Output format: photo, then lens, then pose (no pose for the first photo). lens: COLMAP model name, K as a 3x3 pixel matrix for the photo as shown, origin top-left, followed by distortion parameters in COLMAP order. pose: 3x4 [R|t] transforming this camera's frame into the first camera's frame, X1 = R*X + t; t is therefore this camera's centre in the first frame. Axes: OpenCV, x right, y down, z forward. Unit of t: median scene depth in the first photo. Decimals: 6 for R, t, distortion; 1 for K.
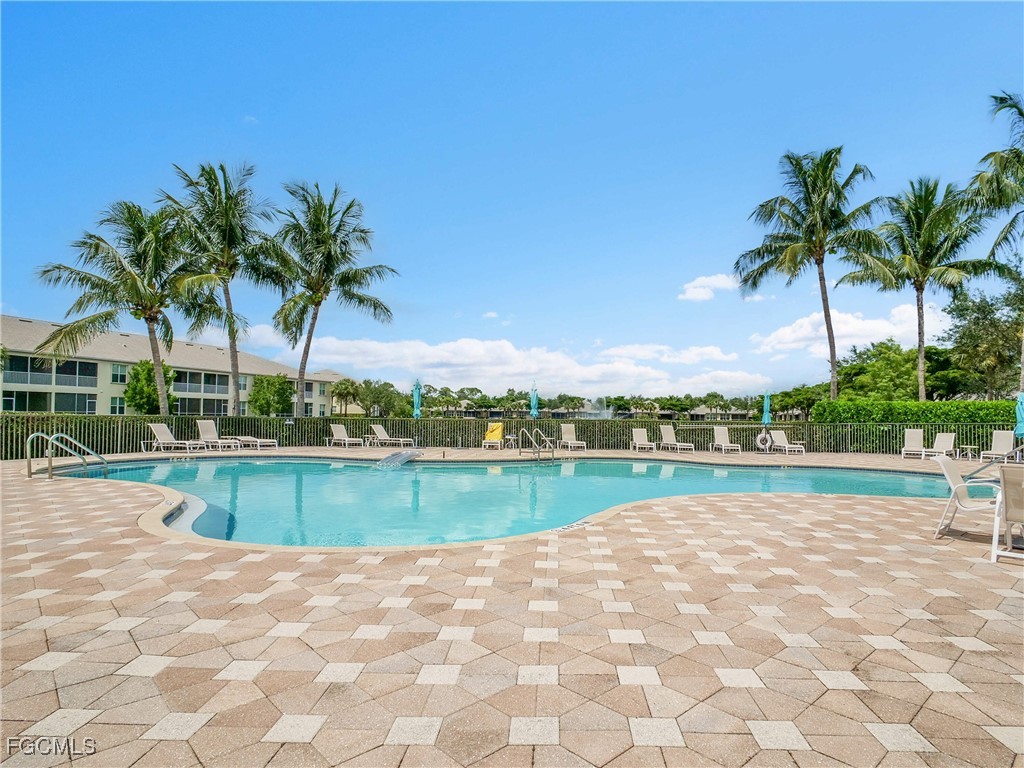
lens RADIAL K [[545.9, 0, 544.8], [0, 545.9, 401.2], [0, 0, 1]] dist [-0.004828, -0.000239]
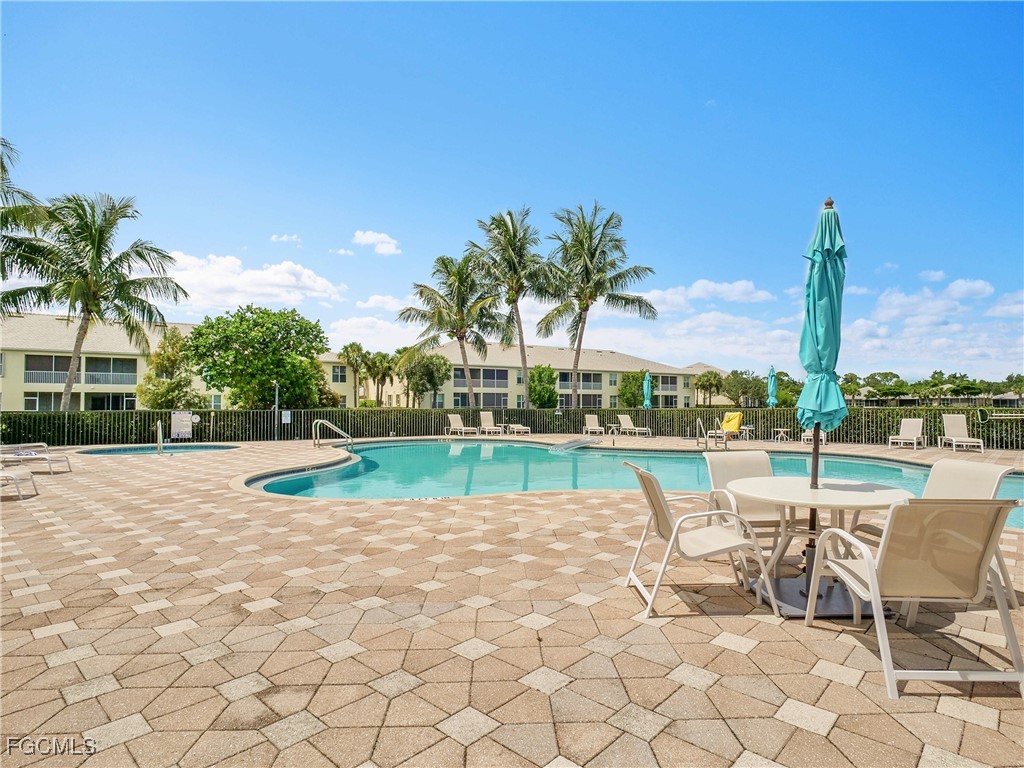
lens RADIAL K [[550.6, 0, 545.6], [0, 550.6, 386.3], [0, 0, 1]] dist [-0.003310, -0.000828]
pose [[0.759194, -0.036918, -0.649817, 0.284464], [0.029776, 0.999315, -0.021986, 0.006003], [0.650184, -0.002657, 0.759773, 0.075584]]
